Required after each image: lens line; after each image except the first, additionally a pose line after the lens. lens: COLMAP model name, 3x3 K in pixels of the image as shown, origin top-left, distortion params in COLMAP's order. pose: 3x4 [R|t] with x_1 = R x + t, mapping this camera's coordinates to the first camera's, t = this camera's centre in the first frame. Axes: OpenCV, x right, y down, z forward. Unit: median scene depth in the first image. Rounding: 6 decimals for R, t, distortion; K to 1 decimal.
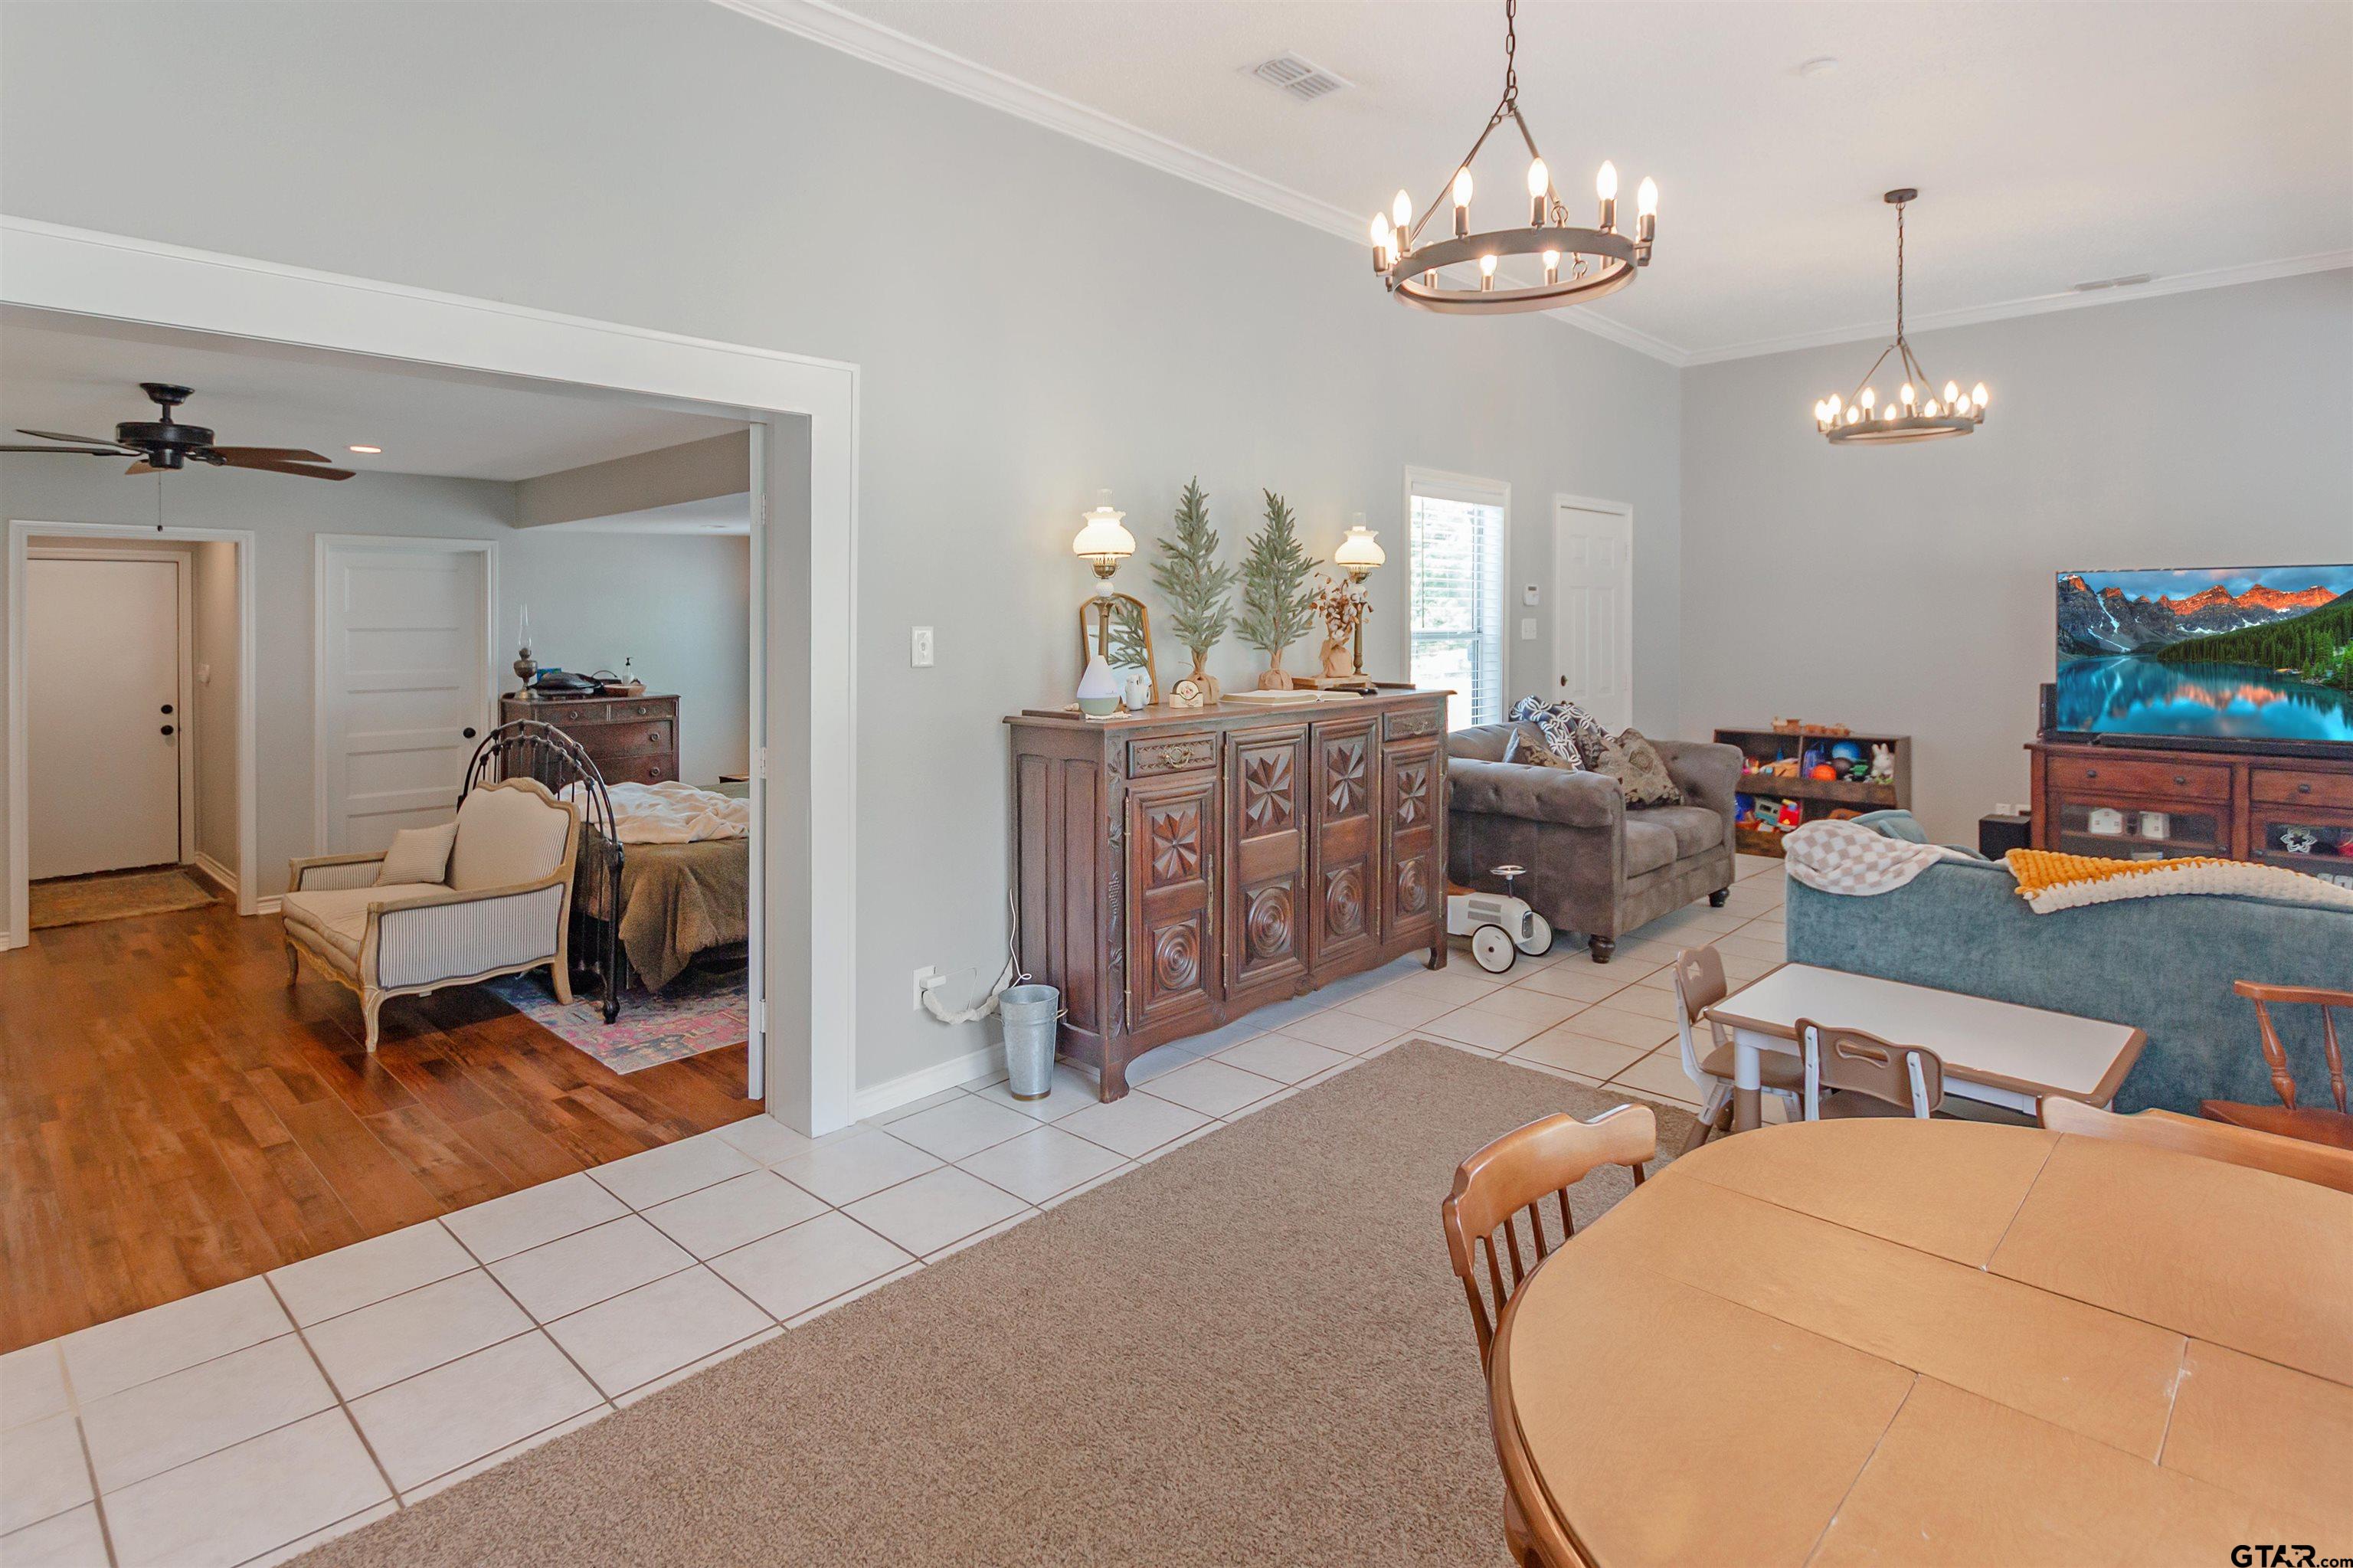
lens RADIAL K [[1246.7, 0, 1173.8], [0, 1246.7, 742.3], [0, 0, 1]] dist [-0.026827, -0.000984]
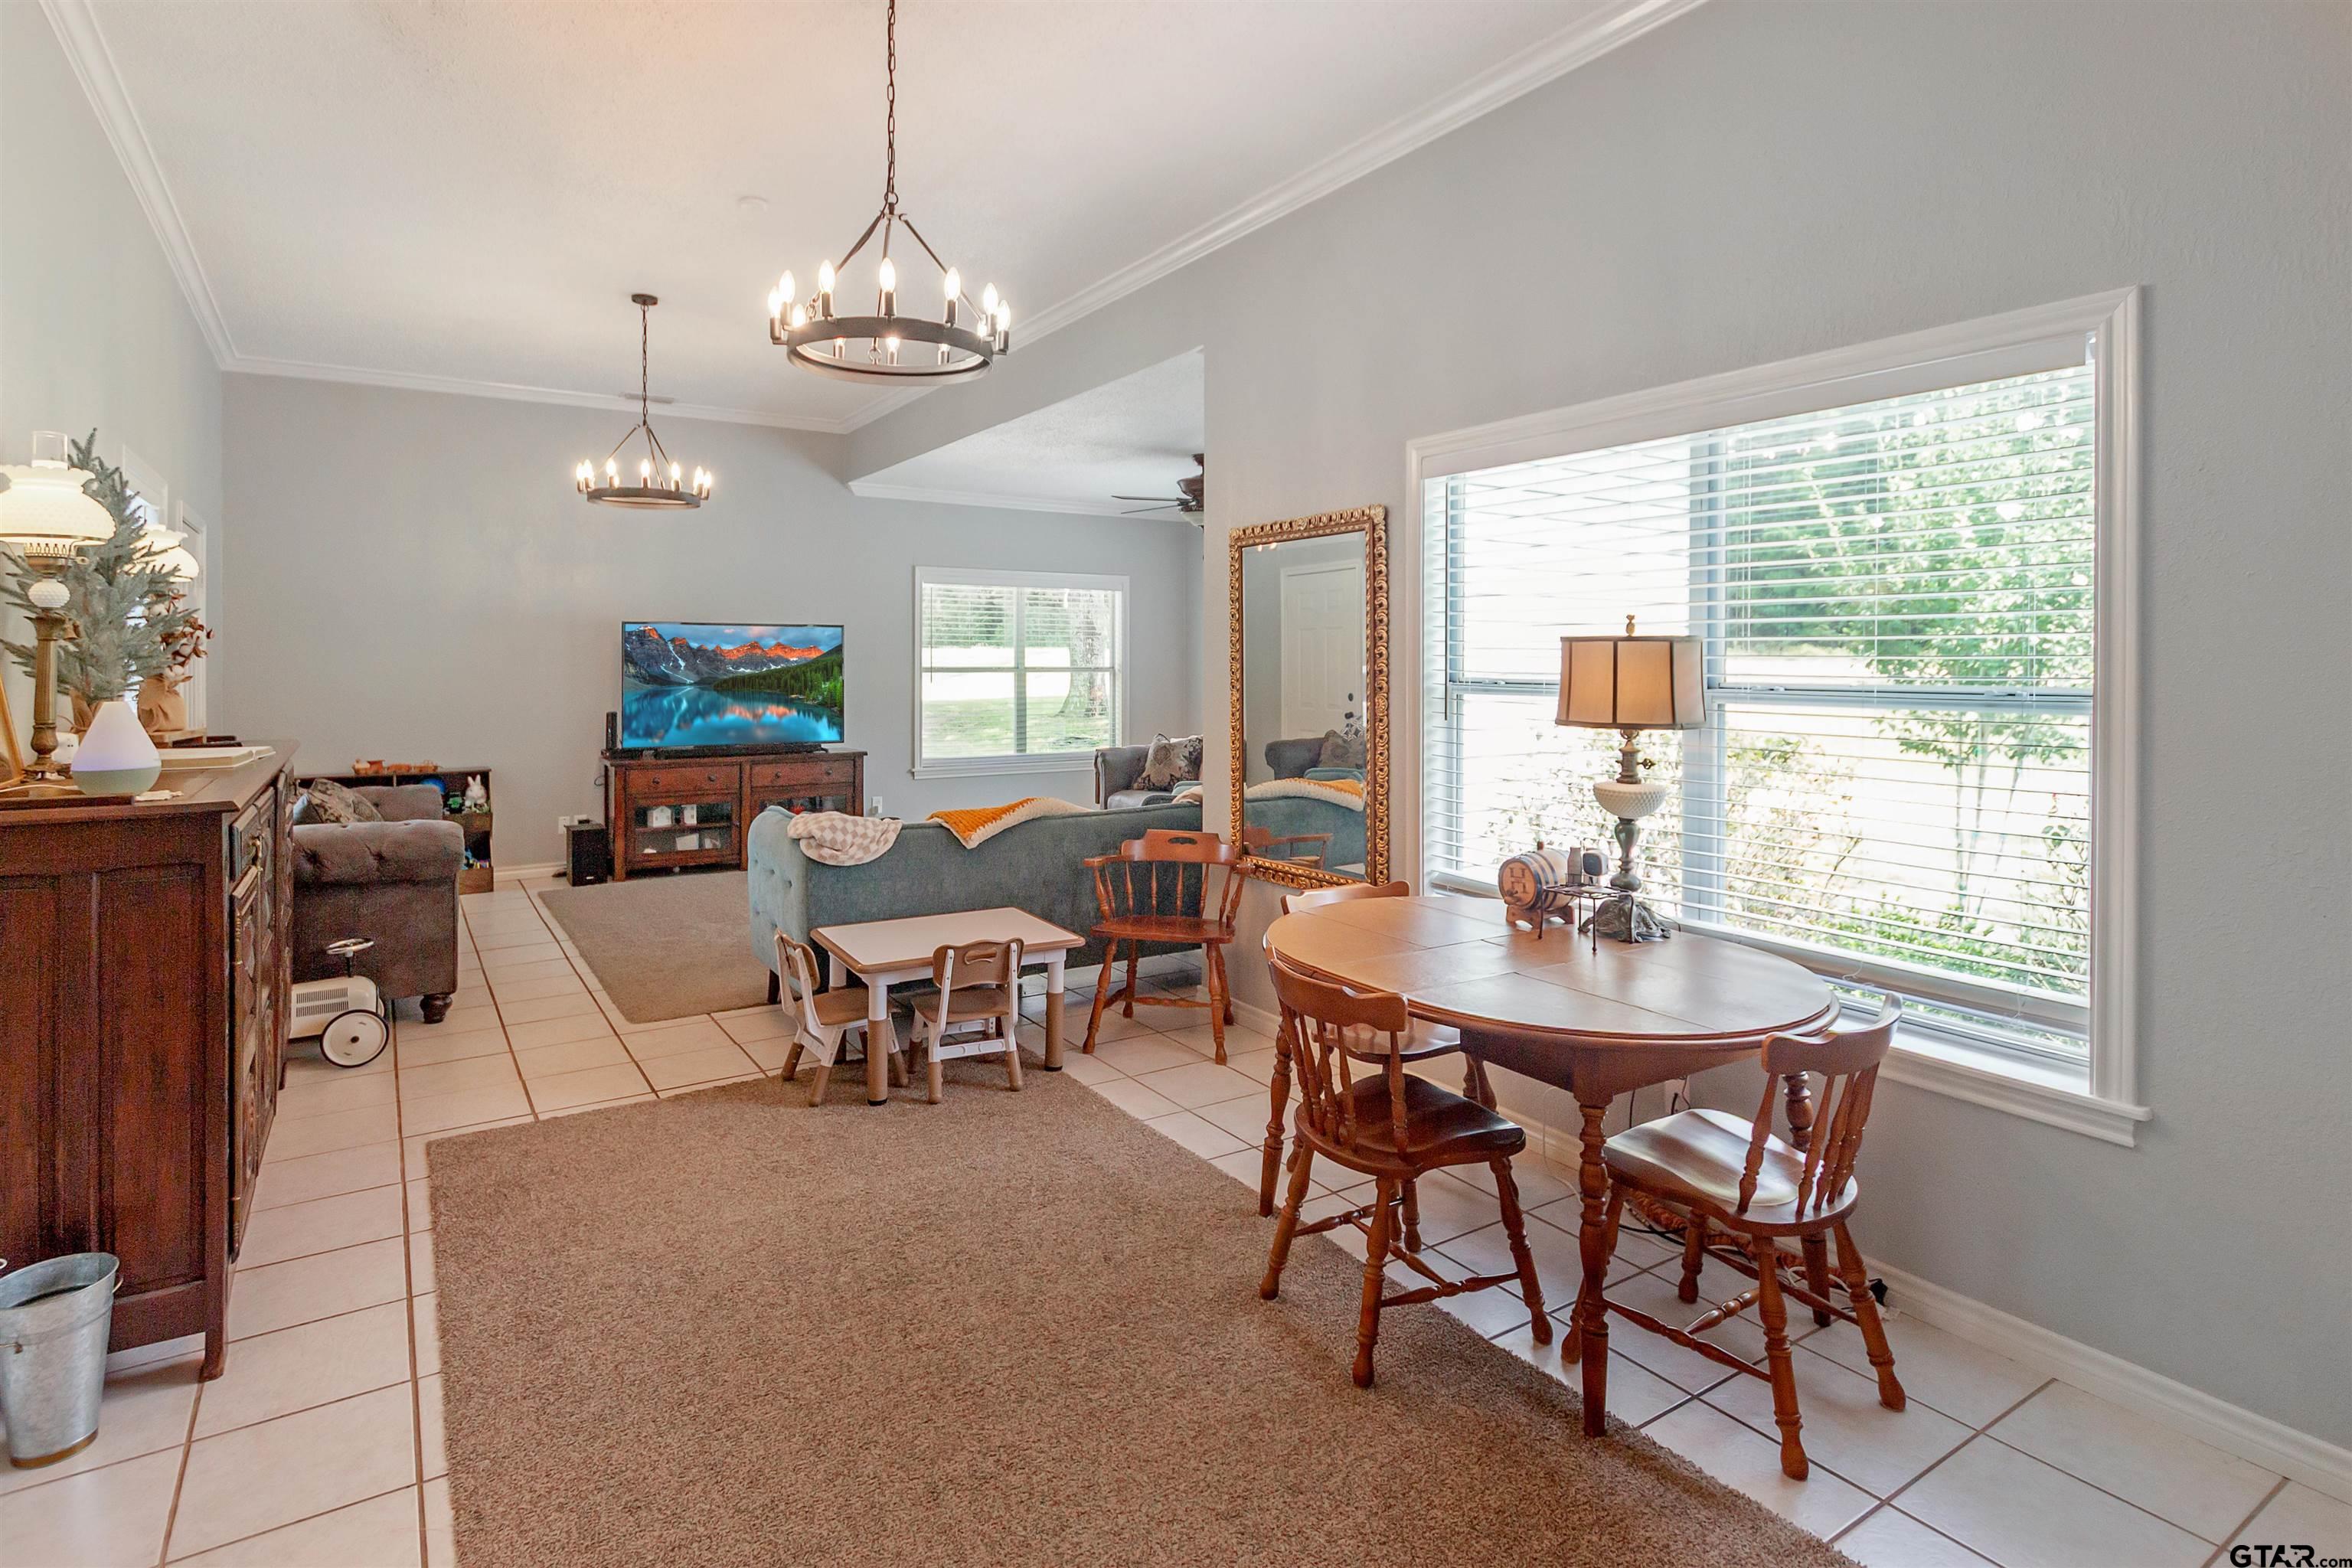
lens RADIAL K [[1163.0, 0, 1176.0], [0, 1163.0, 784.0], [0, 0, 1]] dist [-0.001597, -0.000072]
pose [[0.217023, -0.098032, 0.971232, -0.388319], [0.094789, 0.992359, 0.078984, -0.018751], [-0.971553, 0.074921, 0.224657, 0.255688]]
